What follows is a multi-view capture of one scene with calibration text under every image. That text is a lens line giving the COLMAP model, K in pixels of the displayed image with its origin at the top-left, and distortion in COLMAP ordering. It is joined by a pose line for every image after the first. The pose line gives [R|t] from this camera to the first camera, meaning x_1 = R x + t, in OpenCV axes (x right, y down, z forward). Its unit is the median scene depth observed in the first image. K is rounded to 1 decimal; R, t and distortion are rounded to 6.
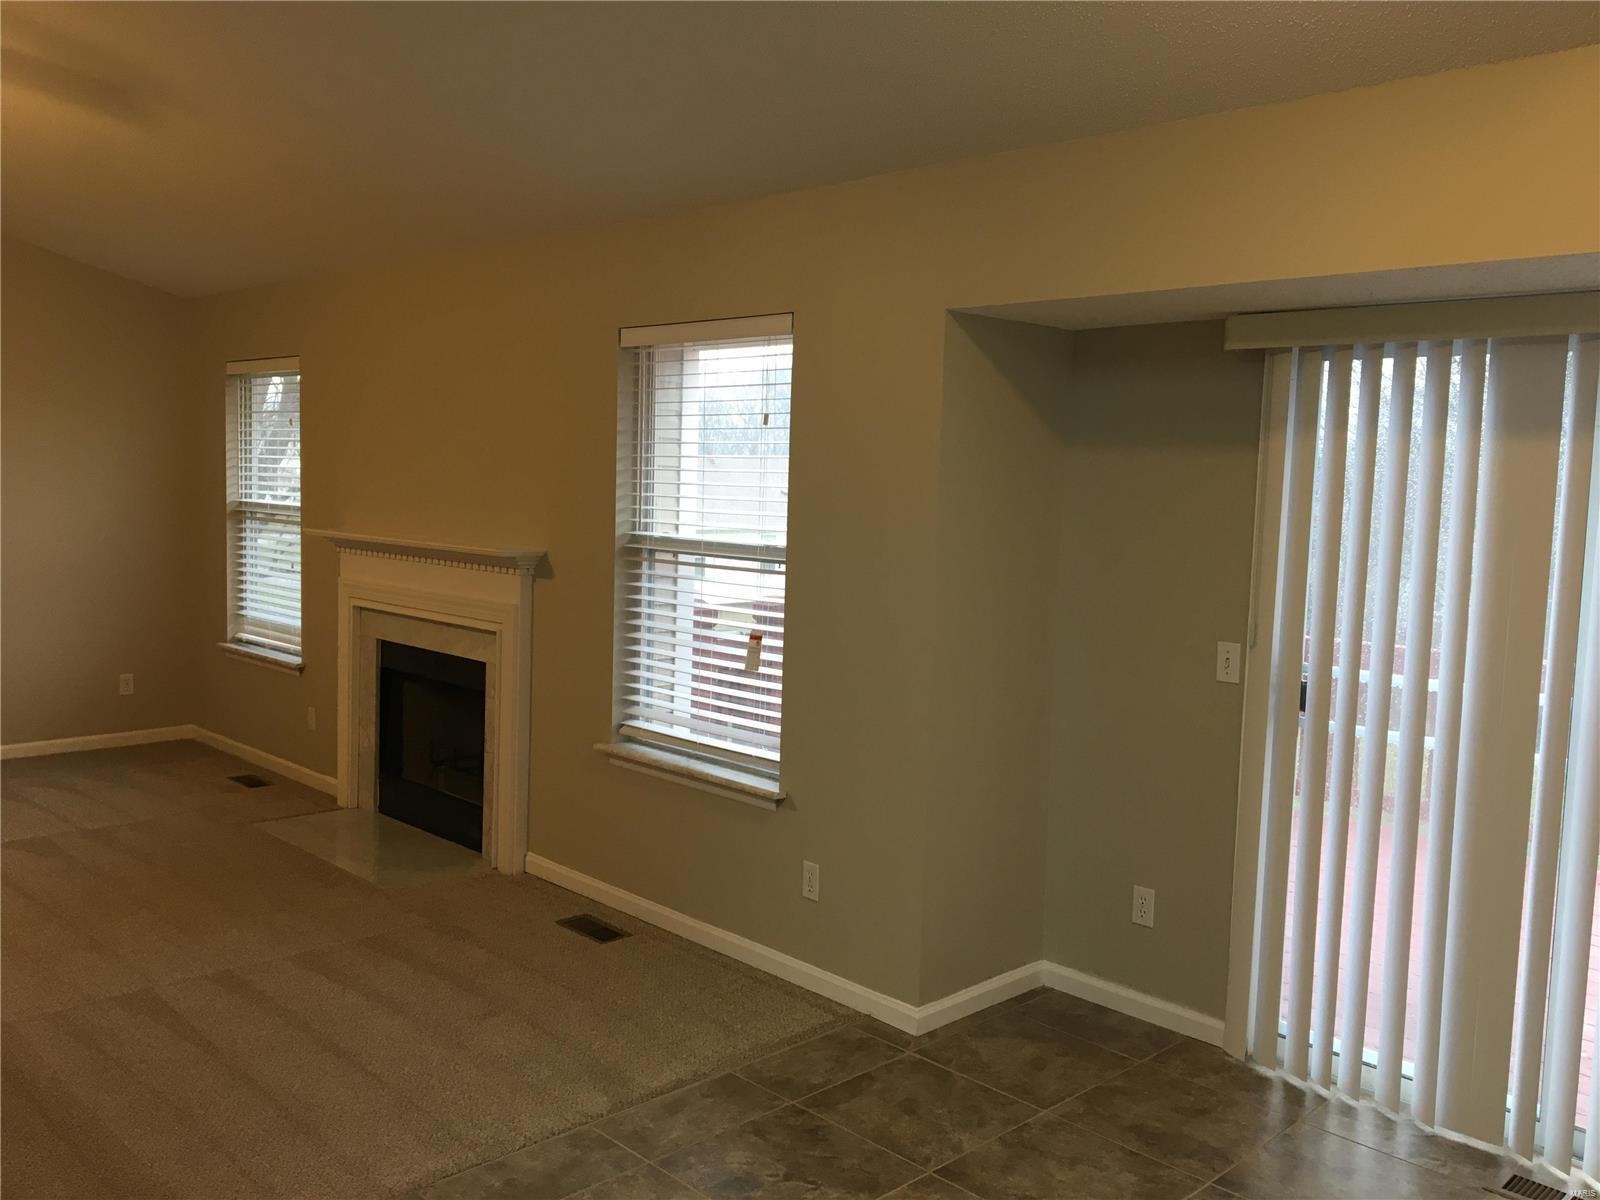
lens RADIAL K [[1332.4, 0, 800.0], [0, 1332.4, 600.0], [0, 0, 1]] dist [0.098503, -0.181346]
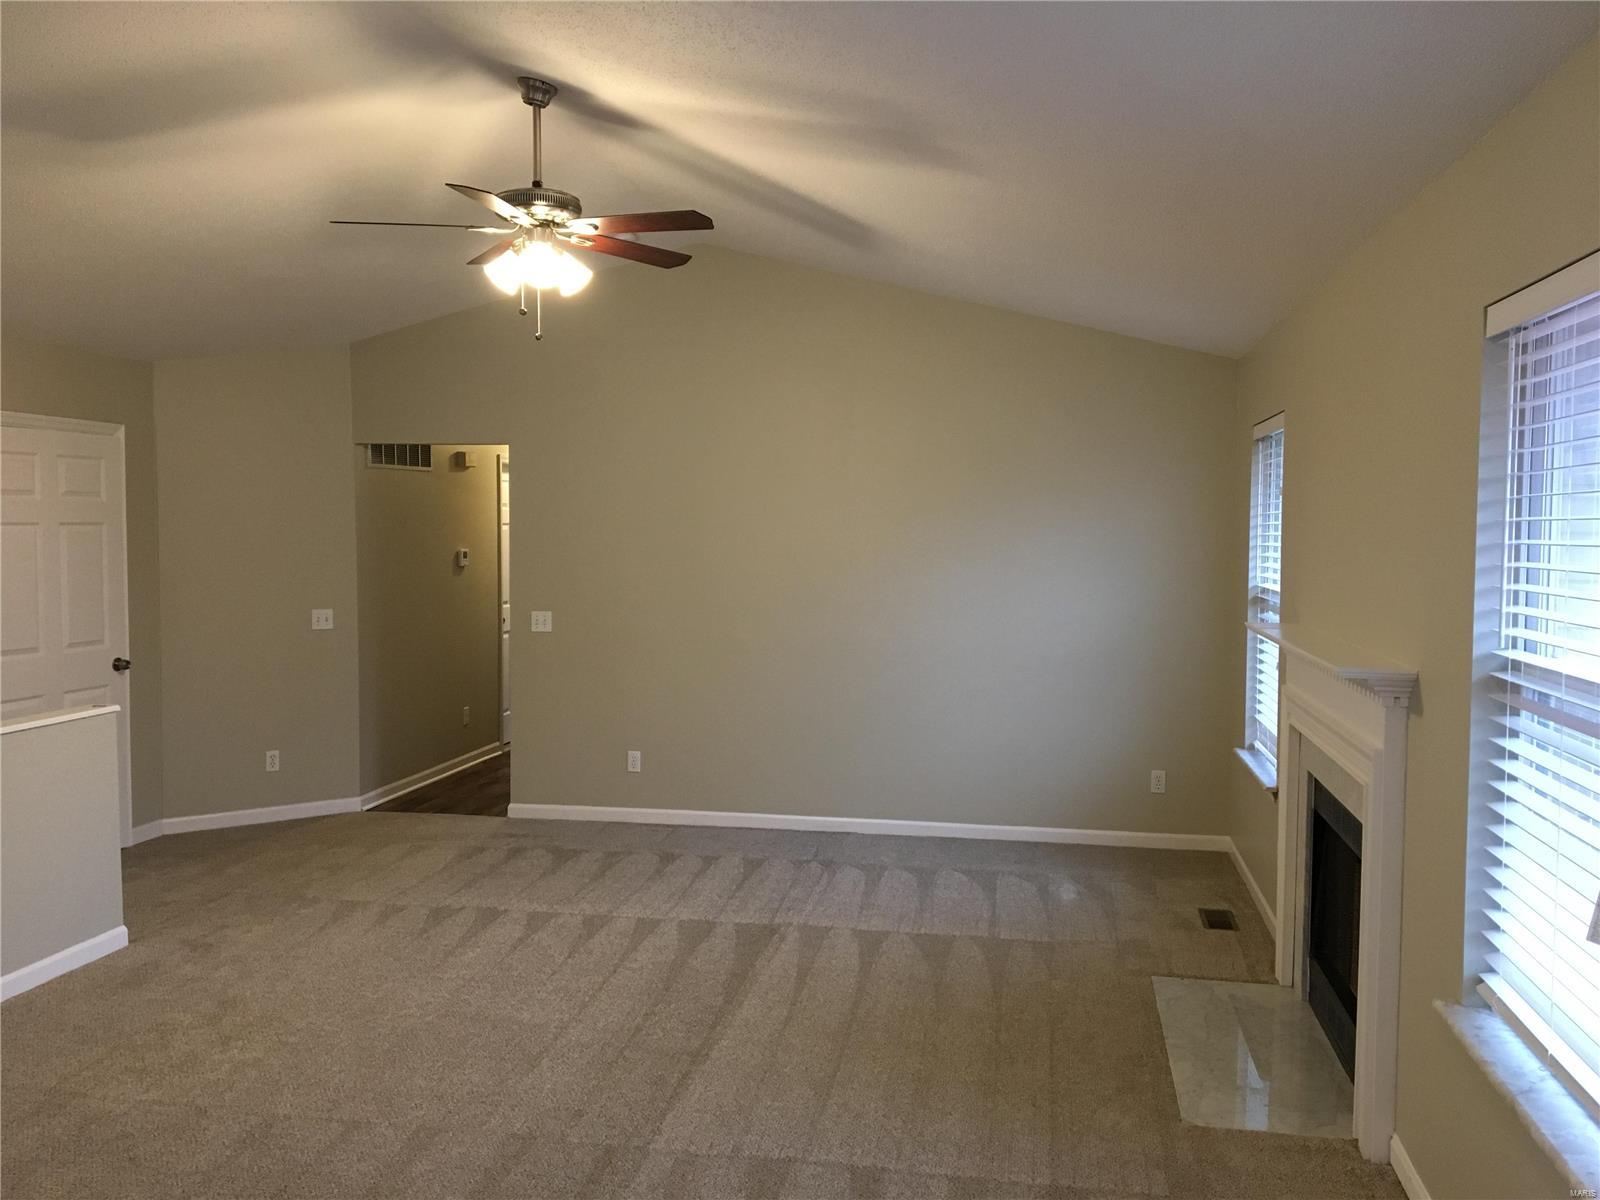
lens RADIAL K [[1334.7, 0, 800.0], [0, 1334.7, 600.0], [0, 0, 1]] dist [0.042491, -0.055398]
pose [[0.569935, 0.018133, -0.821490, 0.166910], [-0.063778, 0.997717, -0.022226, -0.037565], [0.819211, 0.065060, 0.569790, 0.385481]]
